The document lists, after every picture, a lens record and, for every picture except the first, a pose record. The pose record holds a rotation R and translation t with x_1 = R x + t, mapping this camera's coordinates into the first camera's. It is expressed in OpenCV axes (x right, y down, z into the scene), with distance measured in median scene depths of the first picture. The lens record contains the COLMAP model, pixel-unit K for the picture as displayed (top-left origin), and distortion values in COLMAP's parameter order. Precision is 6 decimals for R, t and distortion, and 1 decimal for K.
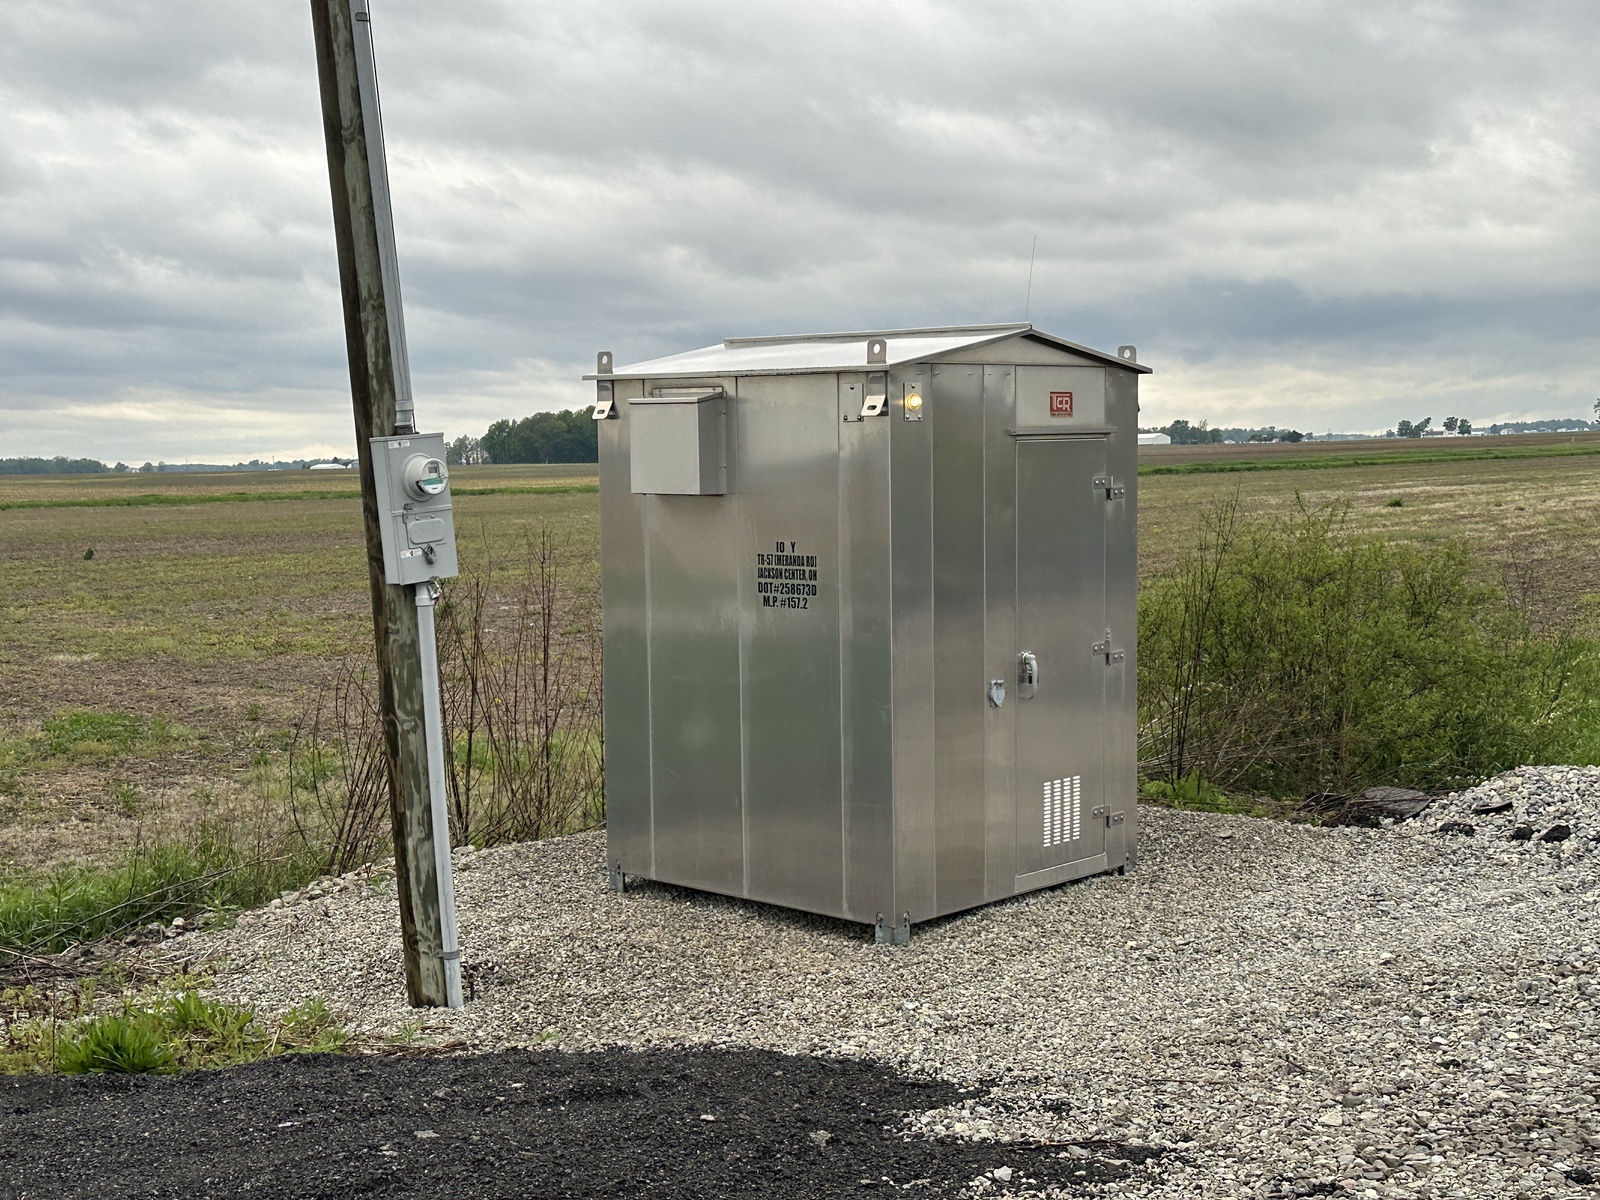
lens RADIAL K [[2052.8, 0, 799.0], [0, 2052.8, 605.2], [0, 0, 1]] dist [0.107952, 0.000000]
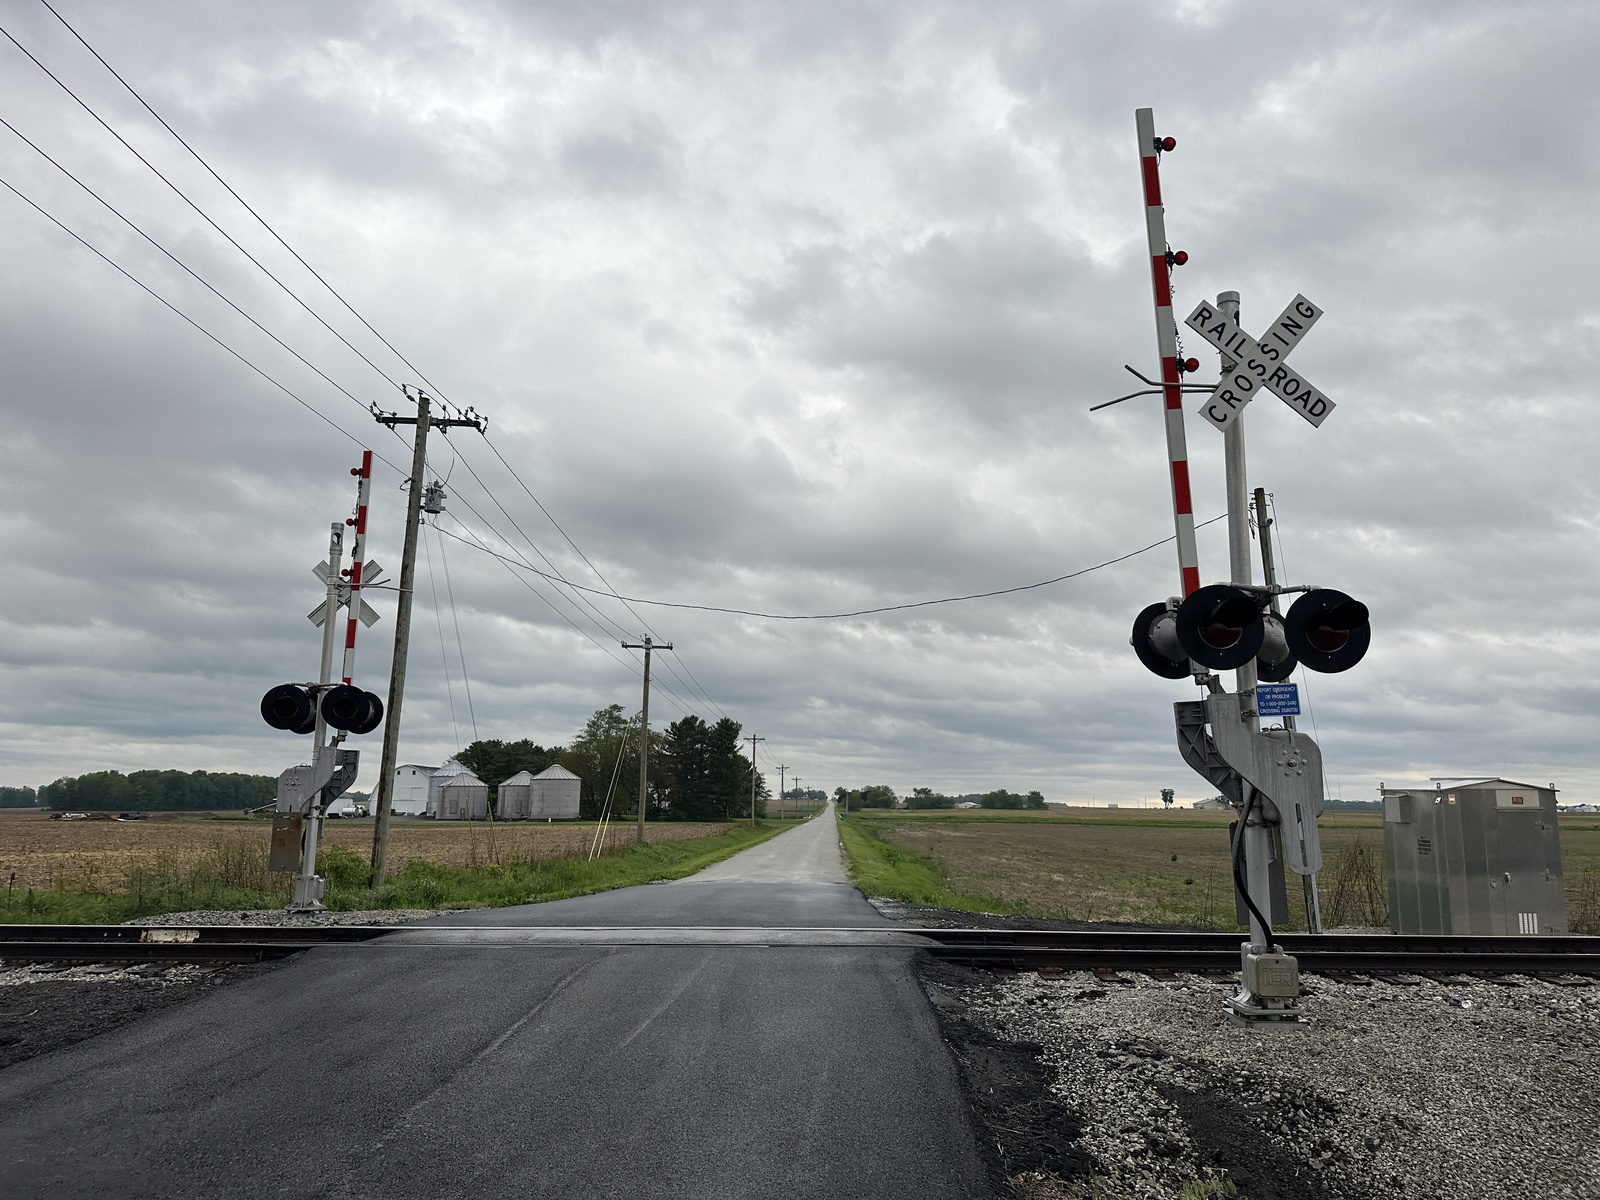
lens RADIAL K [[1156.1, 0, 800.1], [0, 1156.1, 587.6], [0, 0, 1]] dist [0.050118, -0.051899]
pose [[0.691931, -0.099615, -0.715058, 0.744176], [-0.079489, 0.973902, -0.212593, 0.068728], [0.717574, 0.203939, 0.665955, -1.271798]]
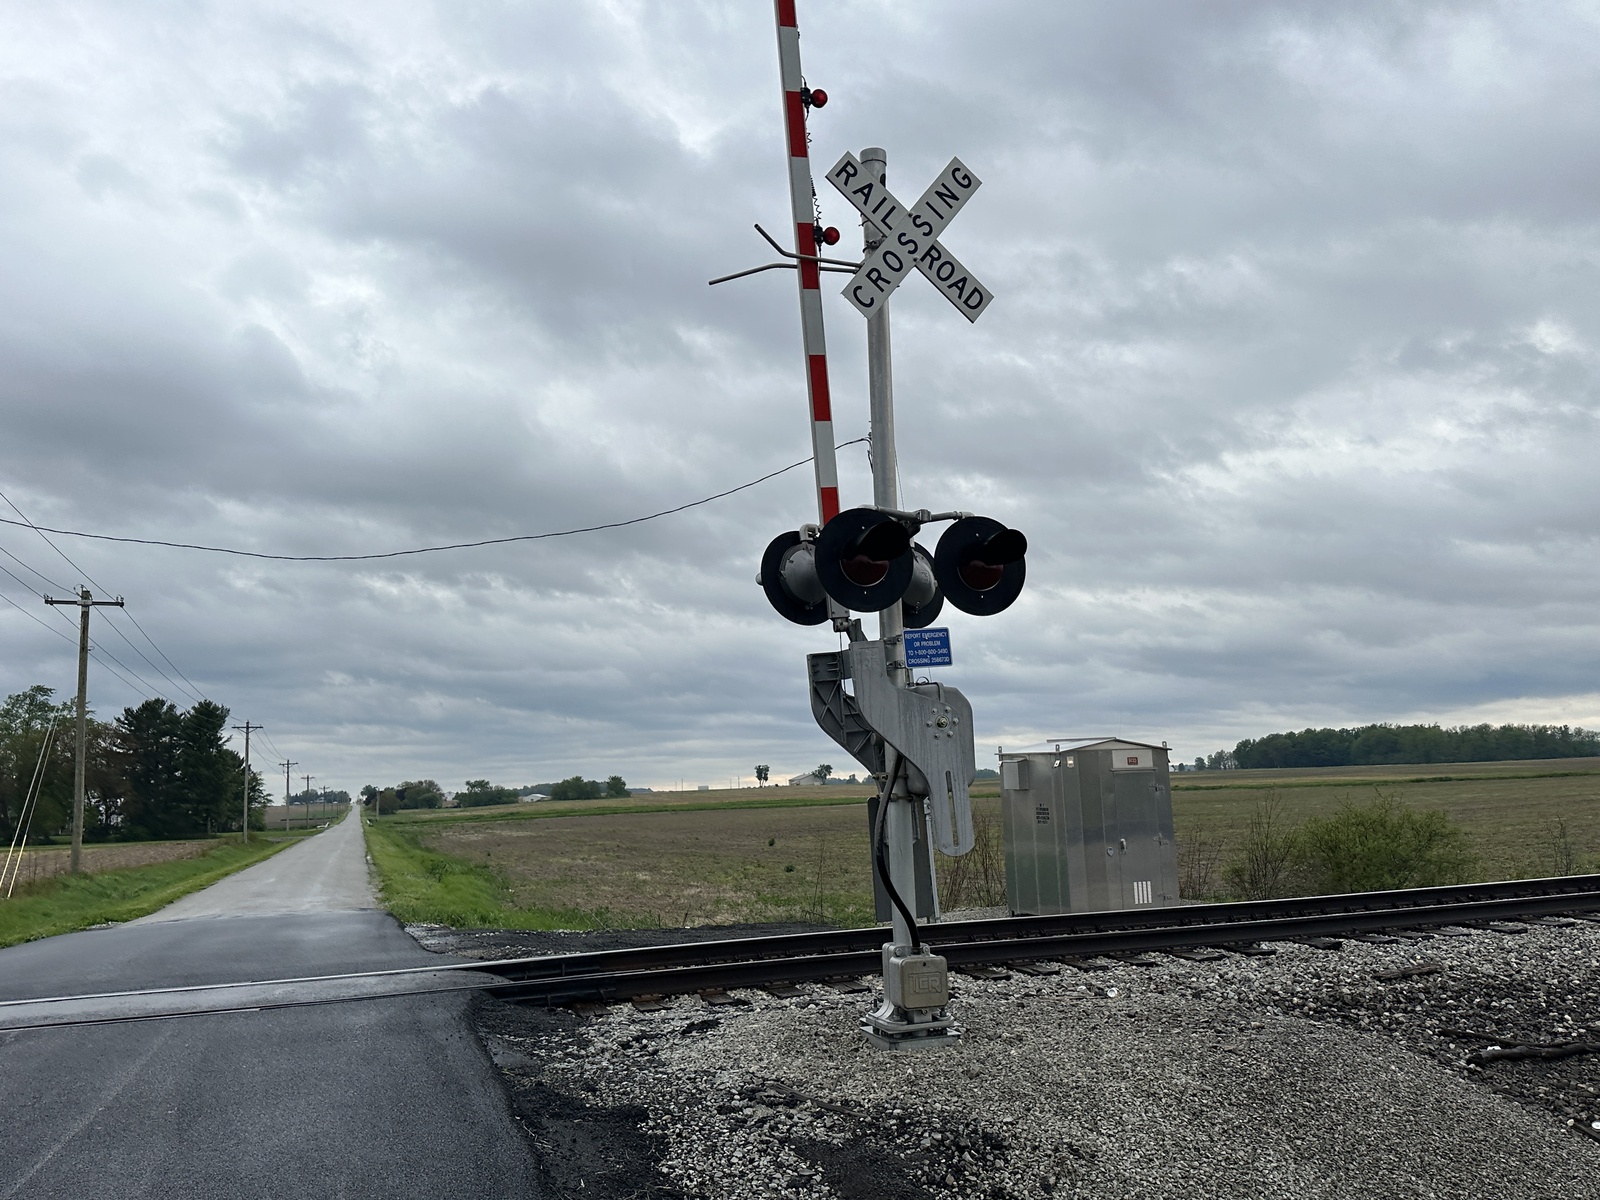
lens RADIAL K [[1379.6, 0, 816.0], [0, 1379.6, 600.6], [0, 0, 1]] dist [0.110589, -0.134150]
pose [[0.894144, -0.068628, -0.442488, 0.673390], [-0.015618, 0.982805, -0.183987, 0.064738], [0.447506, 0.171422, 0.877698, -1.198438]]
